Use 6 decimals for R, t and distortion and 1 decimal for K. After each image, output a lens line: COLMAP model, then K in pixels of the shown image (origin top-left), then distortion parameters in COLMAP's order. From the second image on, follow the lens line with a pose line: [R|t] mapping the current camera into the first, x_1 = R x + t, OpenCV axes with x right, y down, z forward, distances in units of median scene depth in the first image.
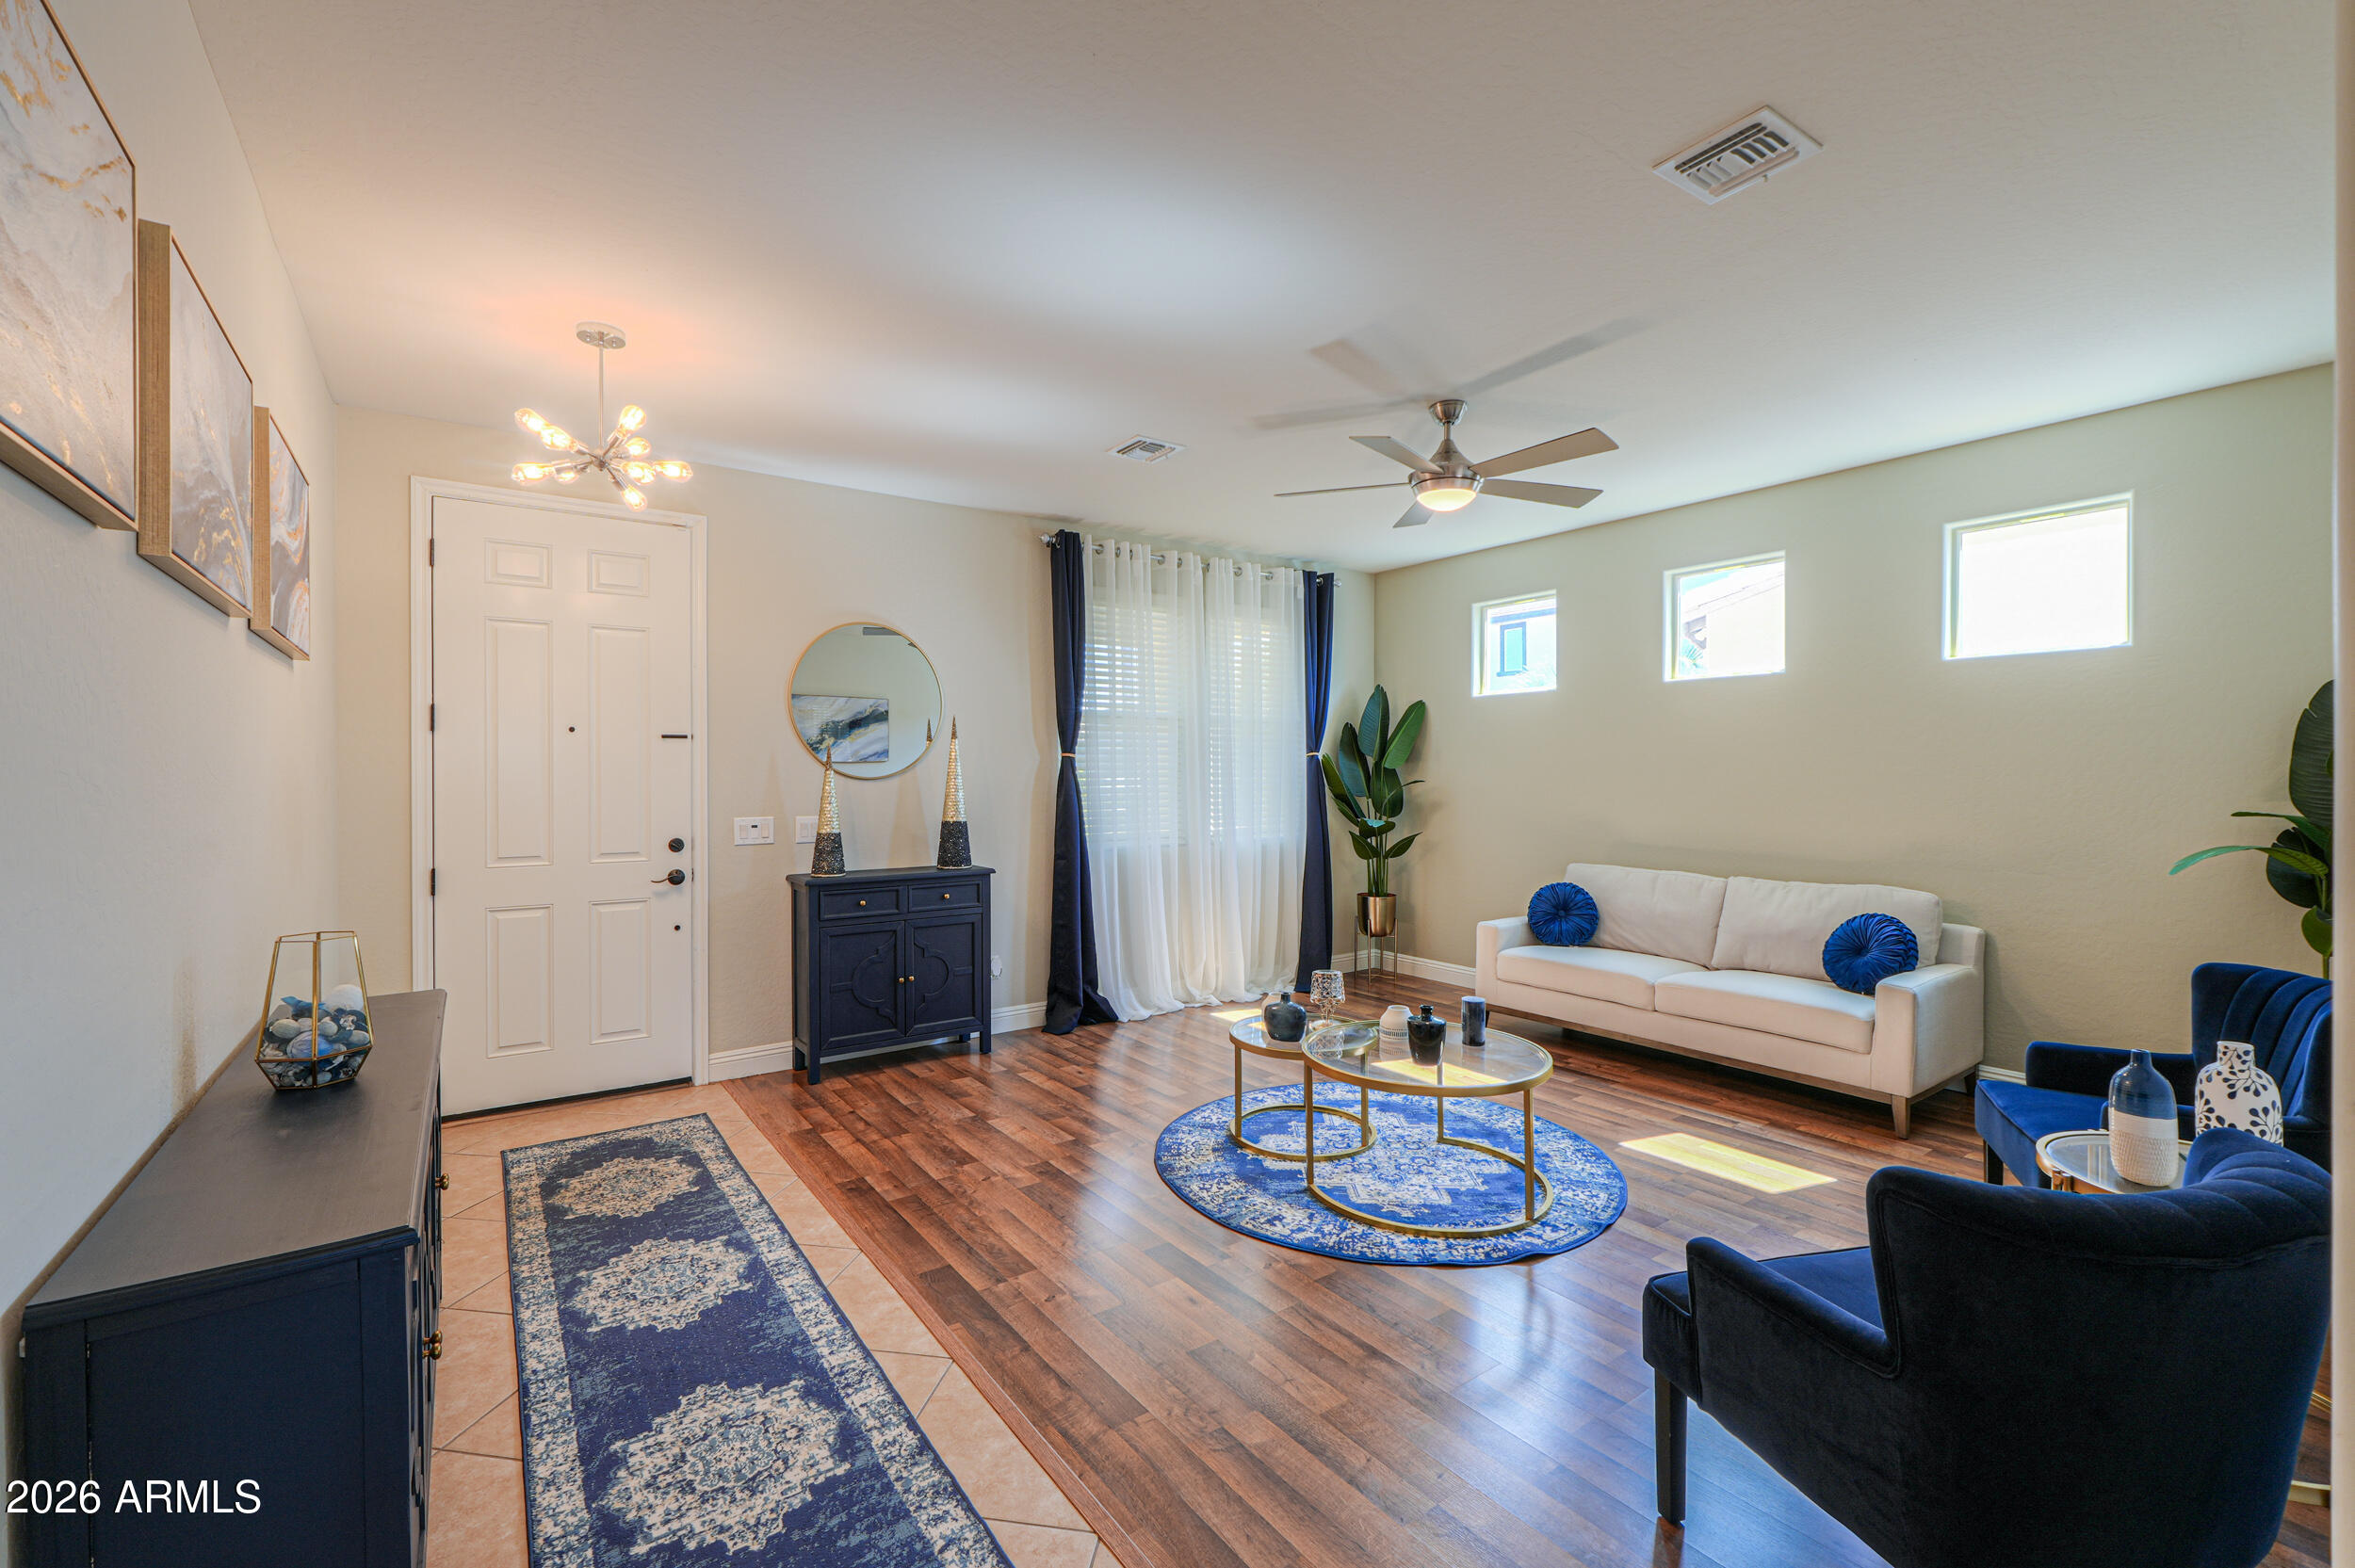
lens RADIAL K [[989.4, 0, 1174.0], [0, 989.4, 771.4], [0, 0, 1]] dist [-0.003889, 0.000612]
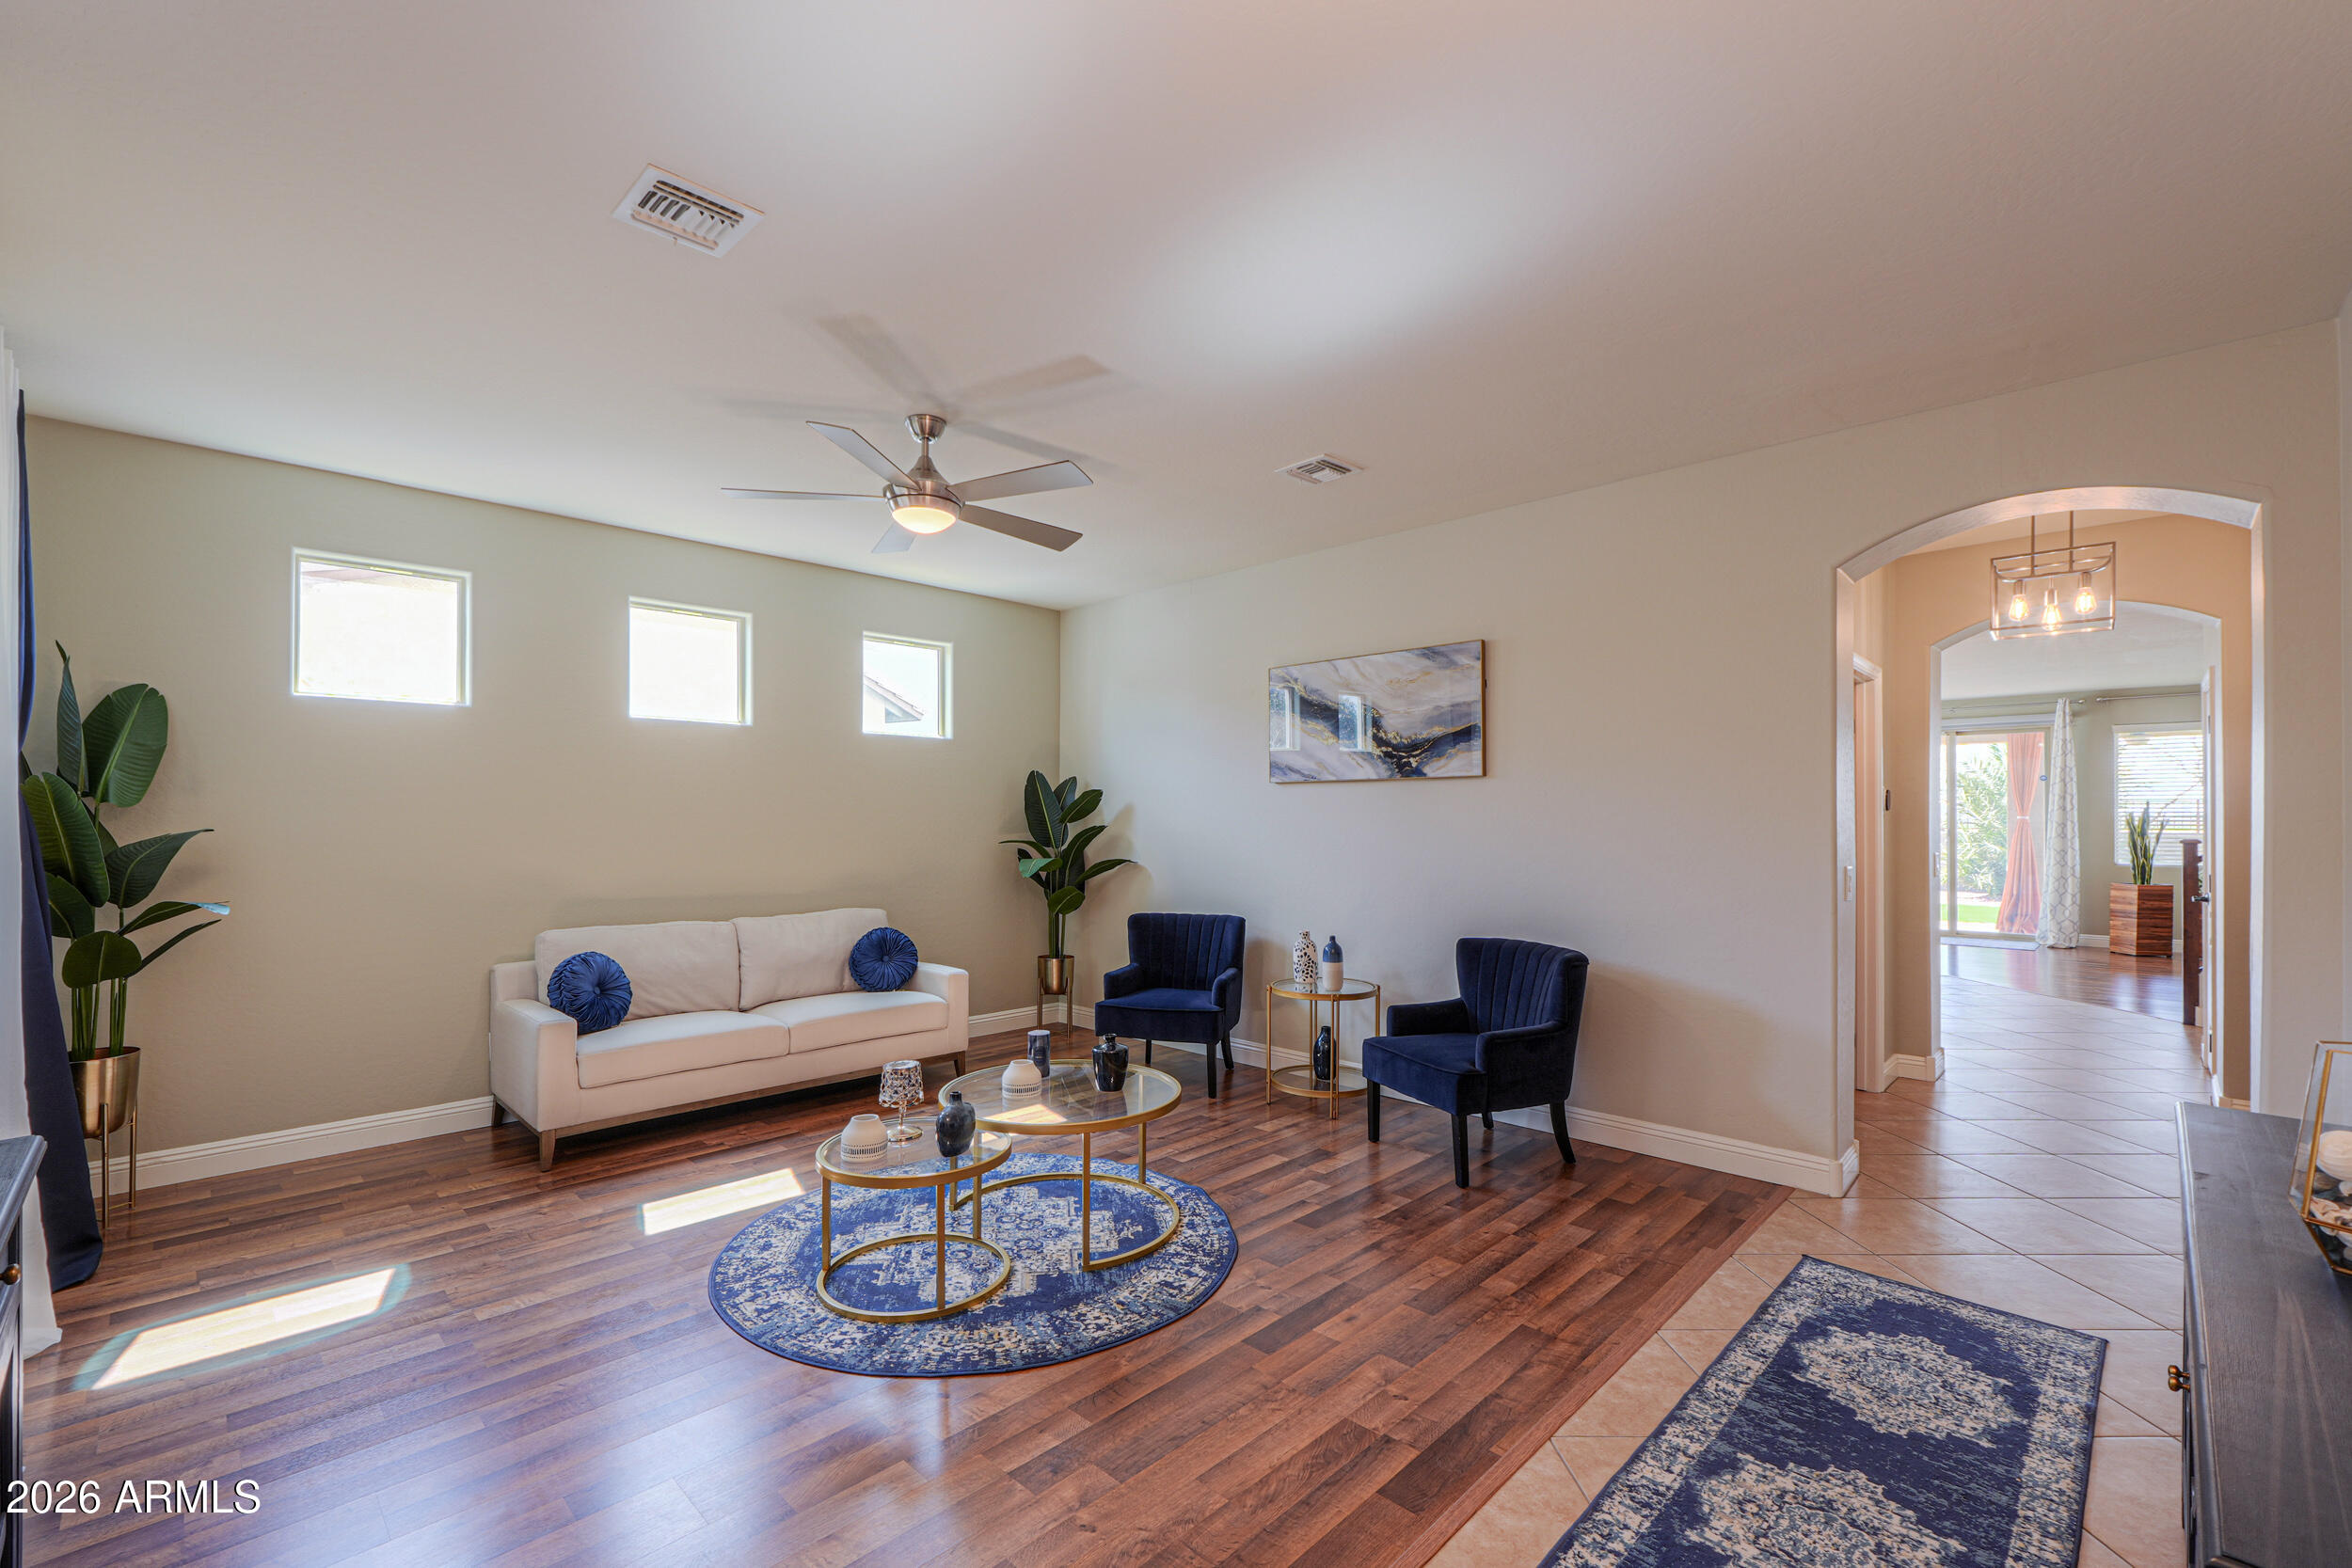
lens RADIAL K [[988.1, 0, 1166.4], [0, 988.1, 807.8], [0, 0, 1]] dist [-0.003889, 0.000612]
pose [[-0.162639, 0.014471, 0.986579, -0.935862], [-0.001042, 0.999889, -0.014837, 0.010573], [-0.986685, -0.003441, -0.162606, 1.292288]]
